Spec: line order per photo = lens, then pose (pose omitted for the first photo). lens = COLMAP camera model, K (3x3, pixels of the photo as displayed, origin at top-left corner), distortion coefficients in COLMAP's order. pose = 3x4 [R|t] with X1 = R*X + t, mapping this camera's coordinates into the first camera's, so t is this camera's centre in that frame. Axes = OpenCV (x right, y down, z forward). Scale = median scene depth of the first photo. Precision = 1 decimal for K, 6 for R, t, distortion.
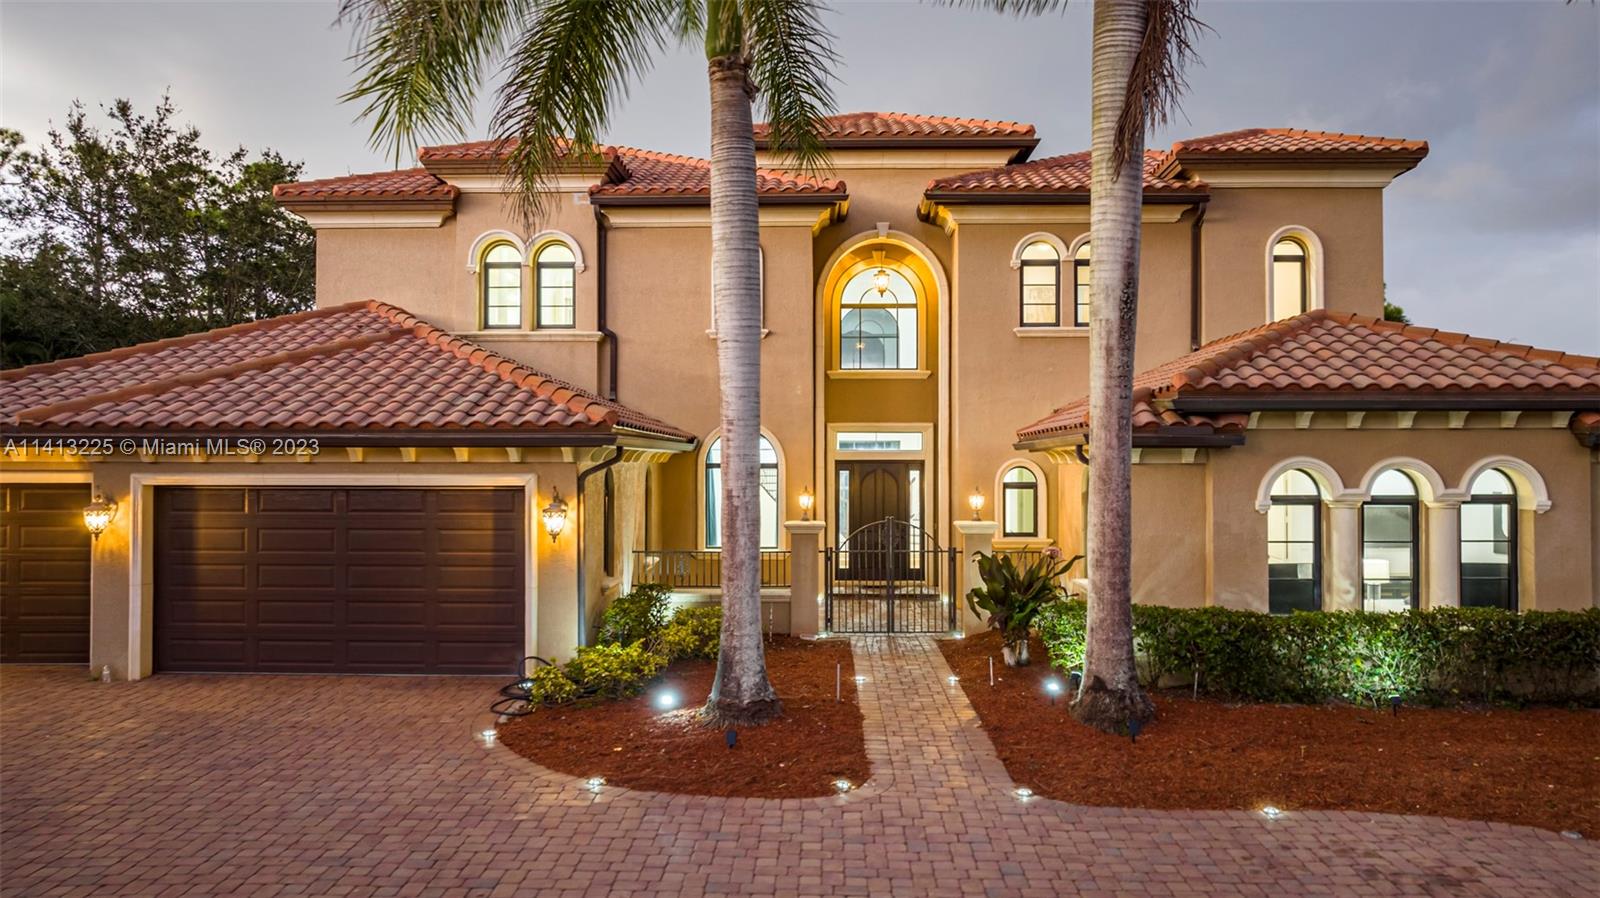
lens RADIAL K [[1126.9, 0, 794.4], [0, 1126.9, 451.3], [0, 0, 1]] dist [-0.049531, 0.069380]
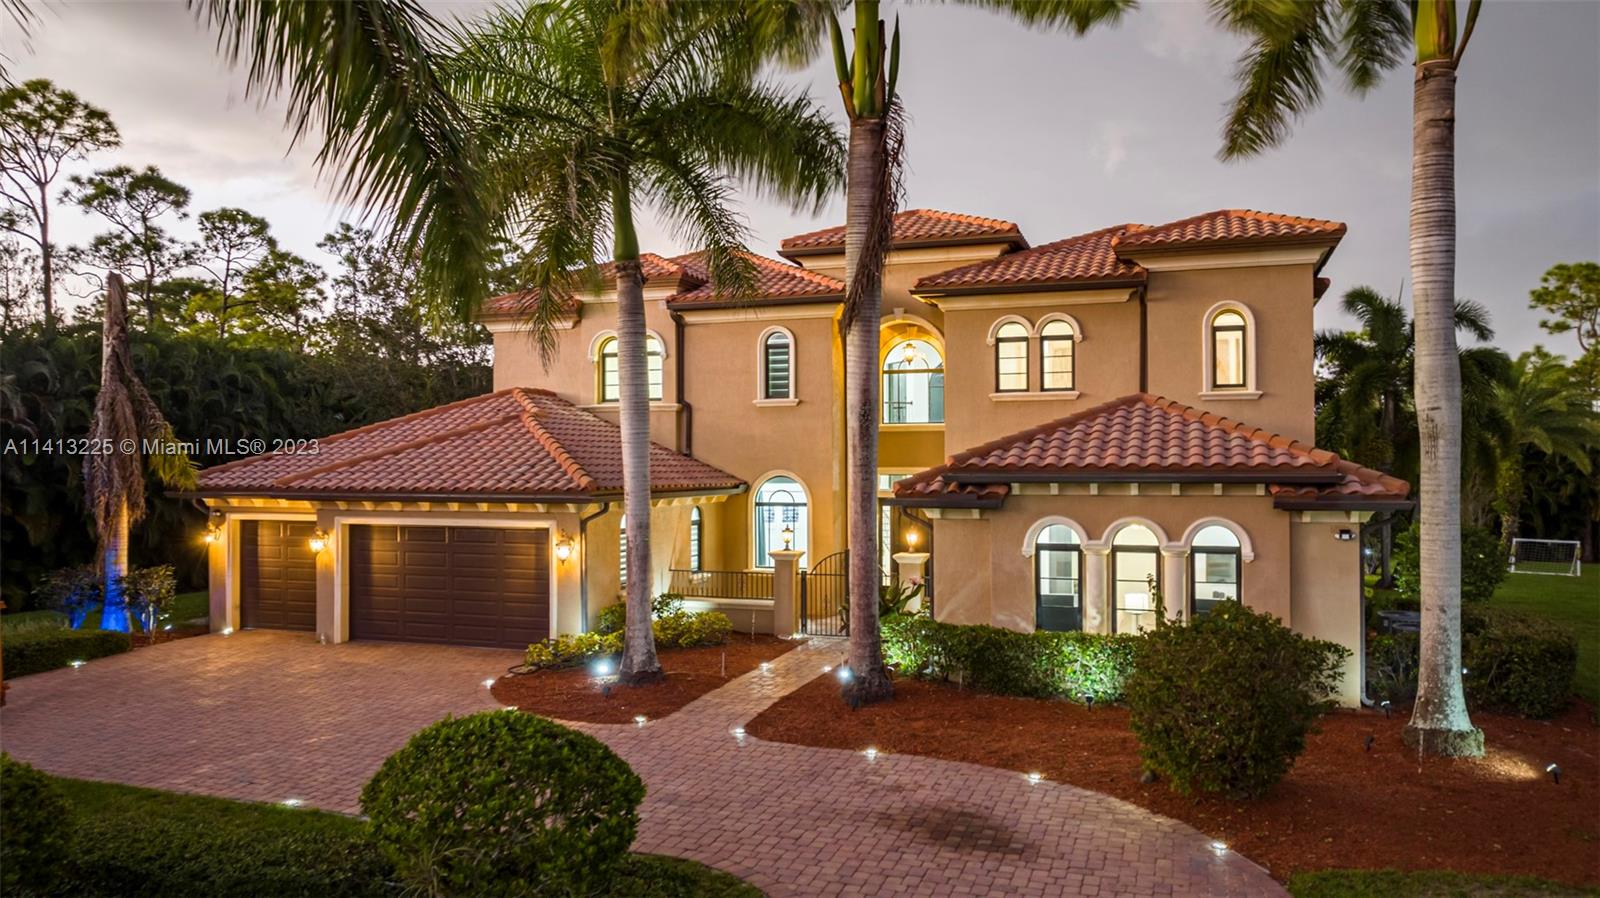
lens RADIAL K [[1149.3, 0, 767.0], [0, 1149.3, 454.3], [0, 0, 1]] dist [0.031290, -0.133861]
pose [[0.948589, -0.005449, -0.316464, 0.541045], [0.005694, 0.999984, -0.000153, -0.067937], [0.316459, -0.001656, 0.948605, -0.398557]]
